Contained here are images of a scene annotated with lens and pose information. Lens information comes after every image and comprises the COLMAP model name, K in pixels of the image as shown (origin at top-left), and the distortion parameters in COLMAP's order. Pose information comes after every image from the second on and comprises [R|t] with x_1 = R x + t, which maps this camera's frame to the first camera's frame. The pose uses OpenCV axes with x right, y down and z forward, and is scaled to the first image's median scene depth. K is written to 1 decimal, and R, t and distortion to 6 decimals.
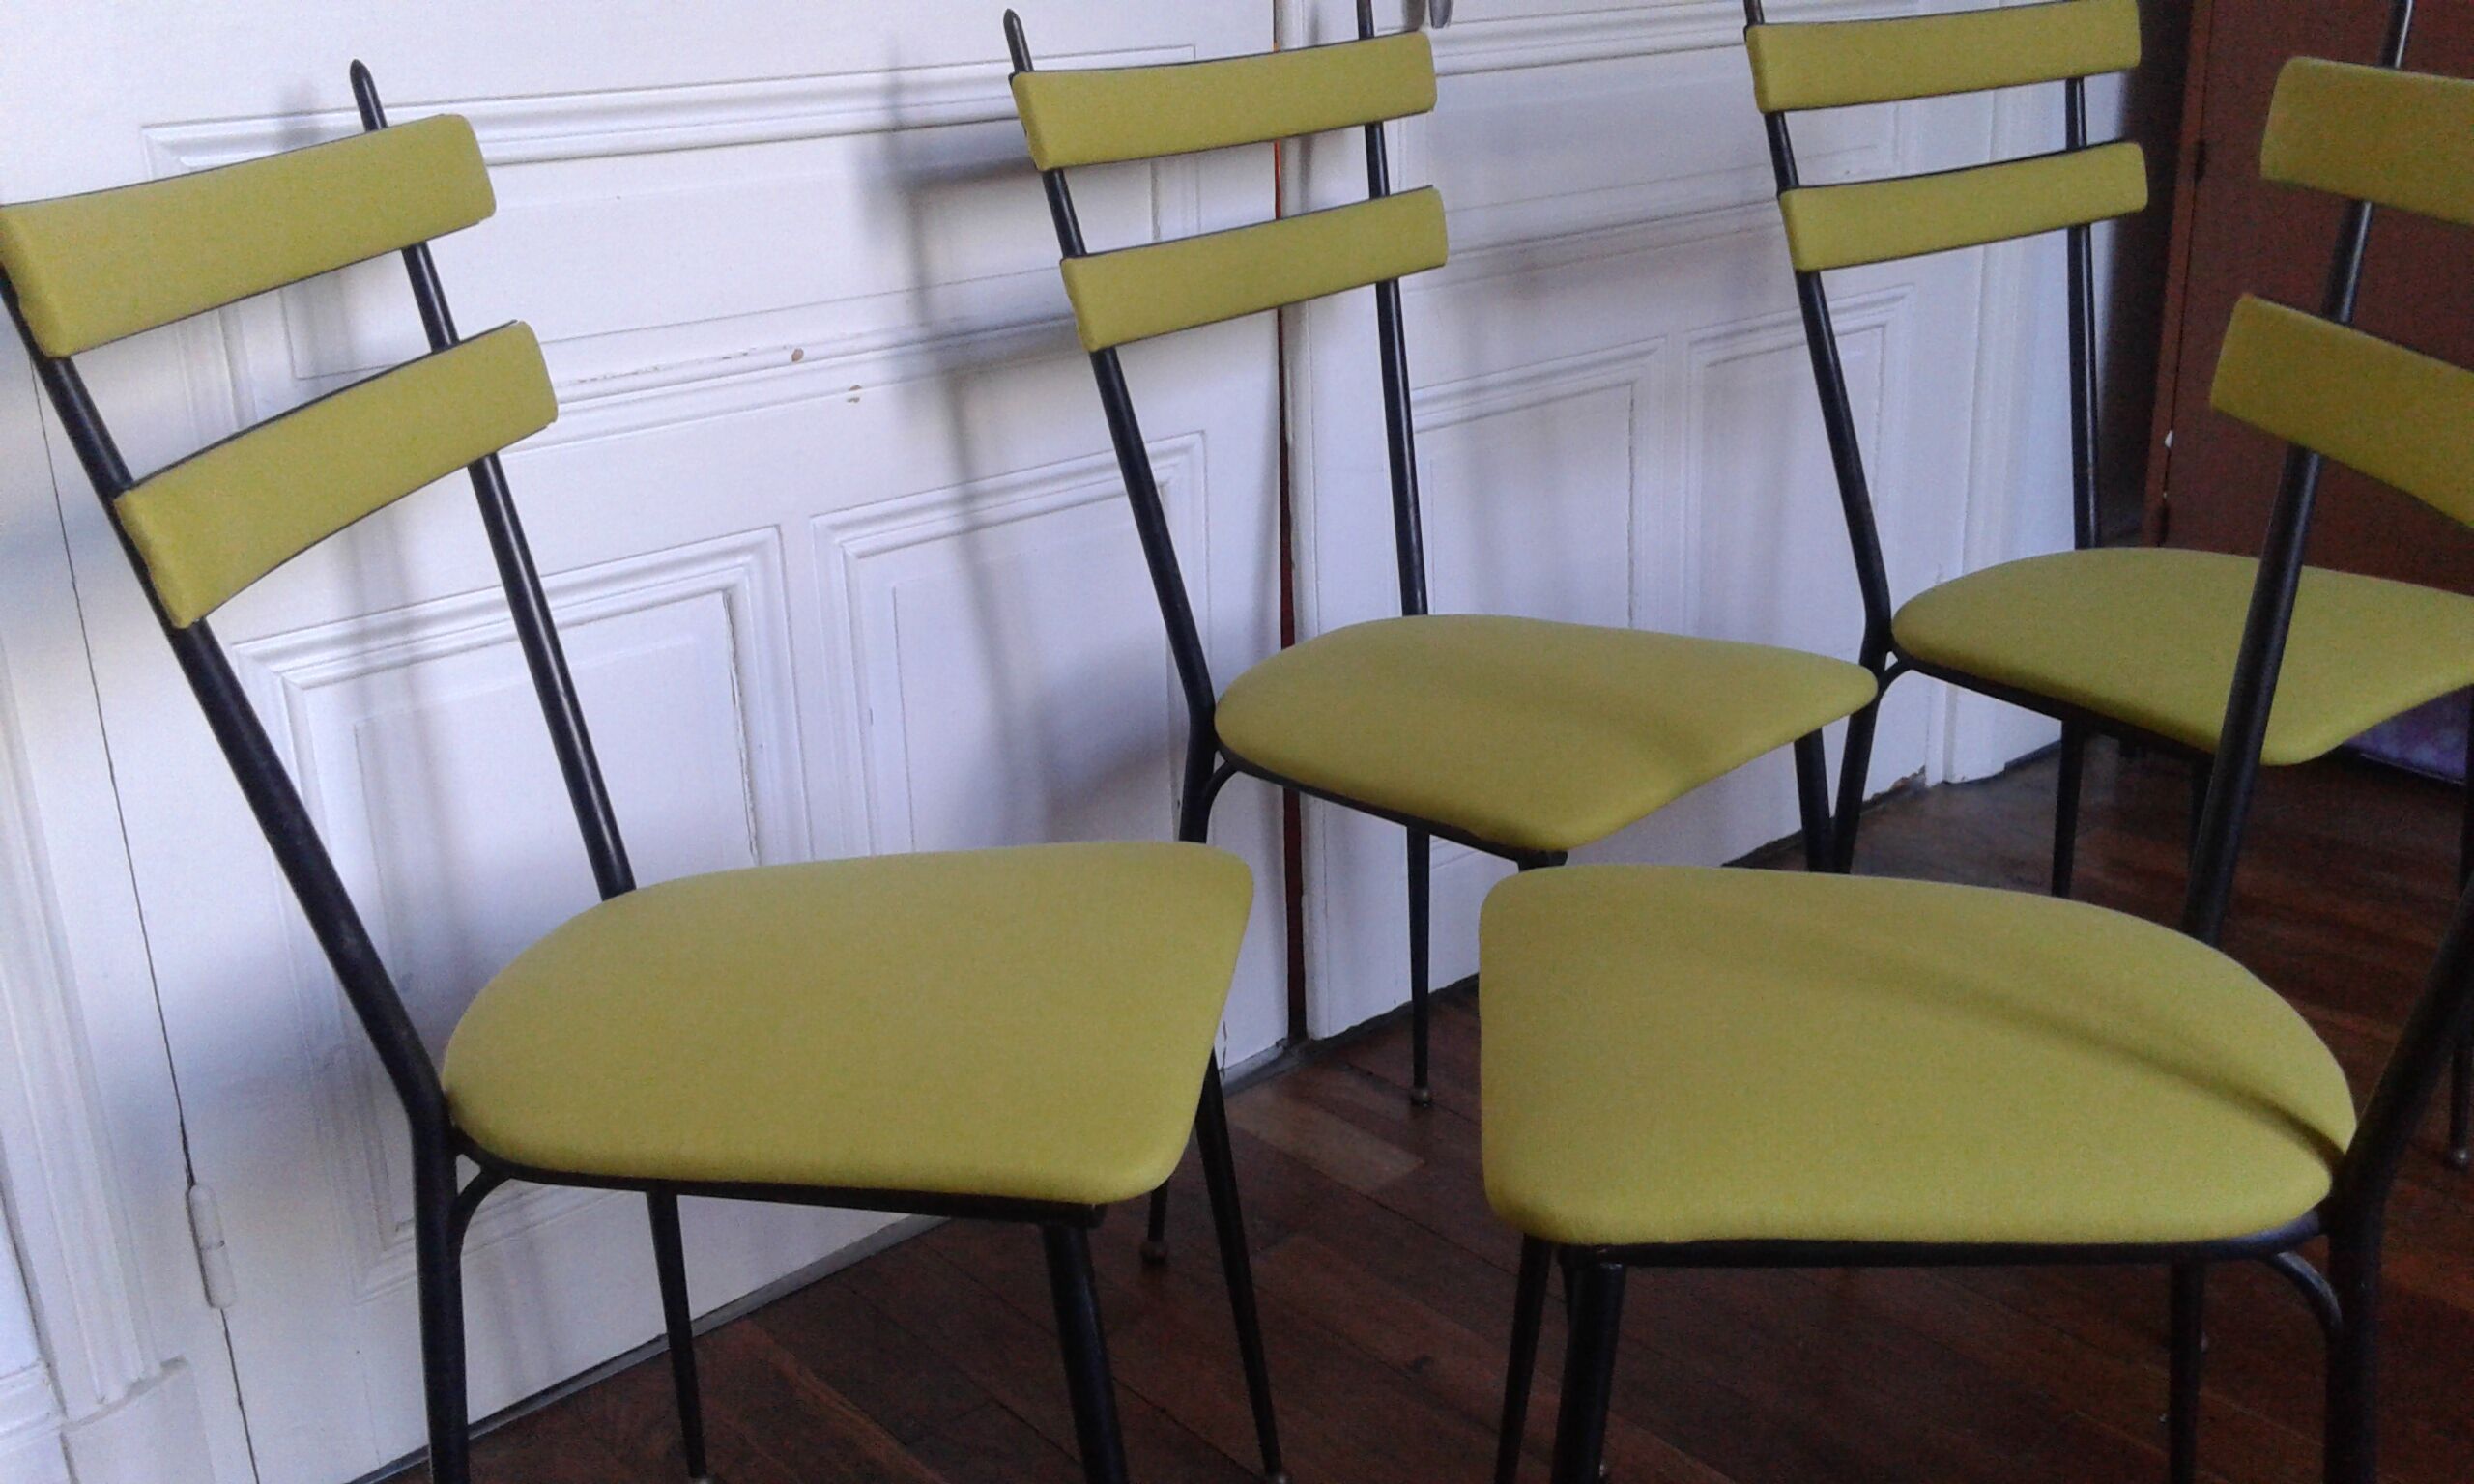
lens RADIAL K [[2340.6, 0, 1237.0], [0, 2340.6, 742.0], [0, 0, 1]] dist [0.095840, -0.264222]
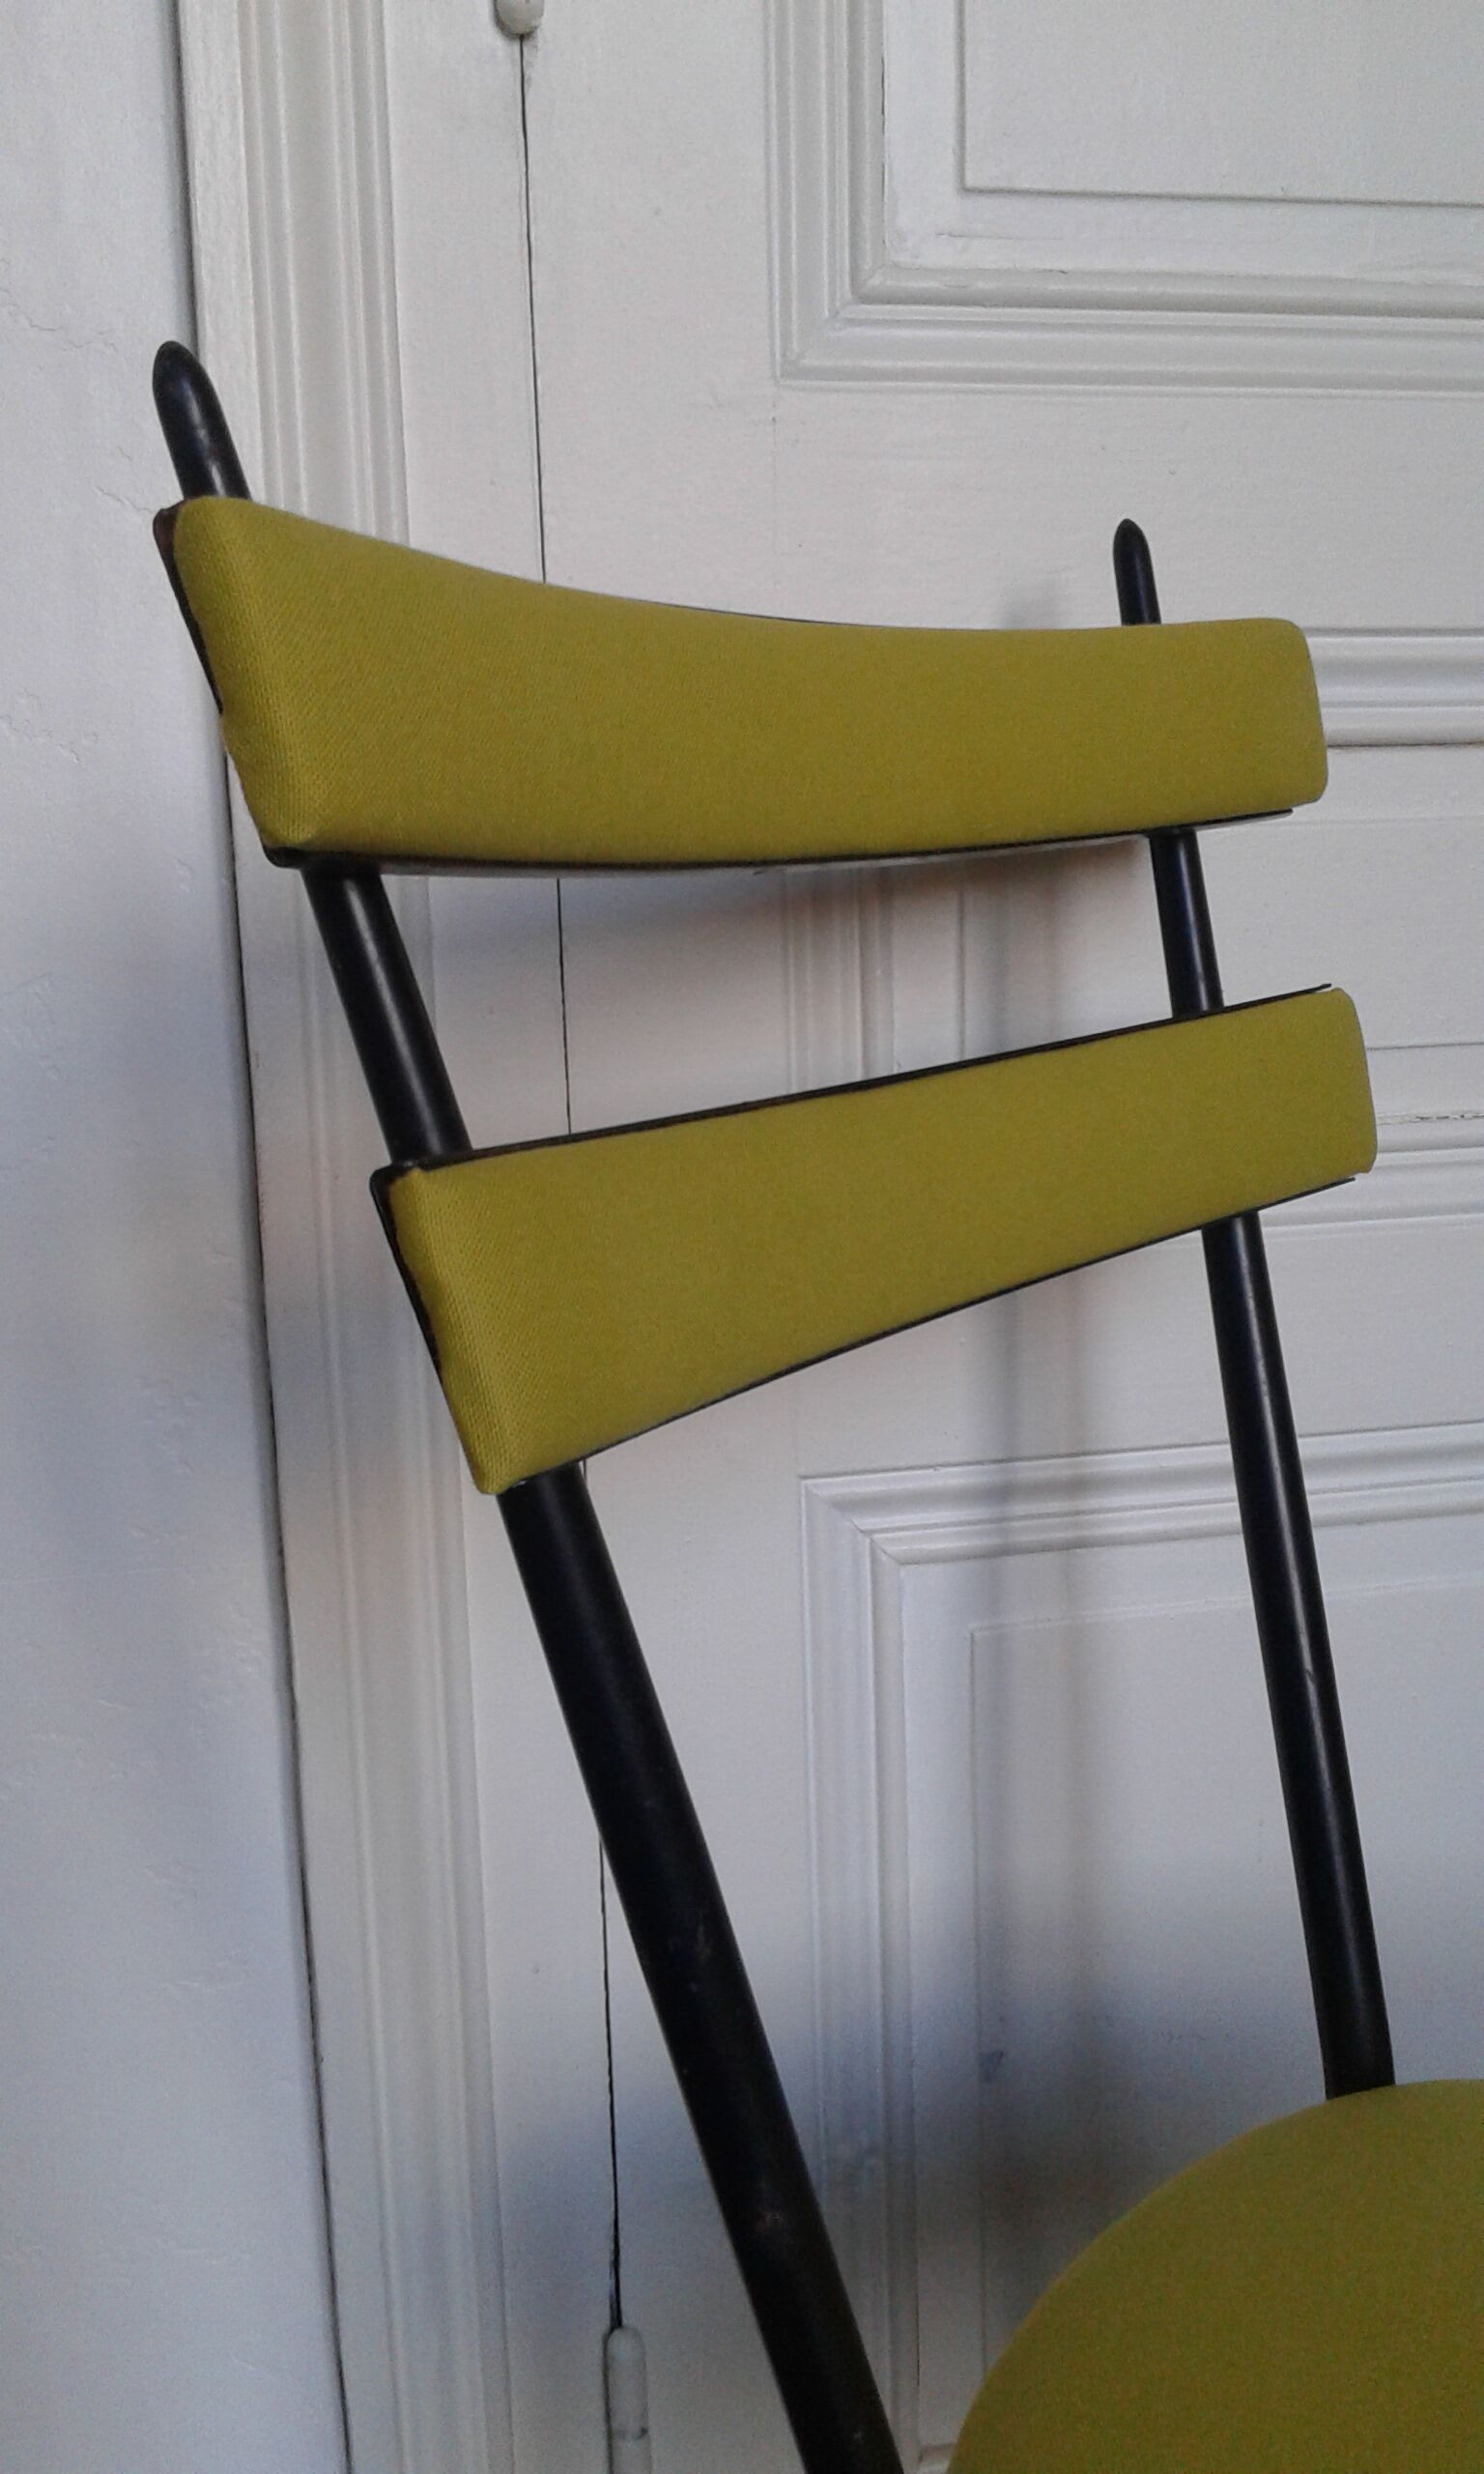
lens RADIAL K [[2479.6, 0, 742.0], [0, 2479.6, 1237.0], [0, 0, 1]] dist [0.177855, -0.474050]
pose [[0.861802, 0.105281, -0.496198, -0.115721], [-0.172645, 0.980700, -0.091772, -0.038743], [0.476959, 0.164755, 0.863345, 0.398481]]
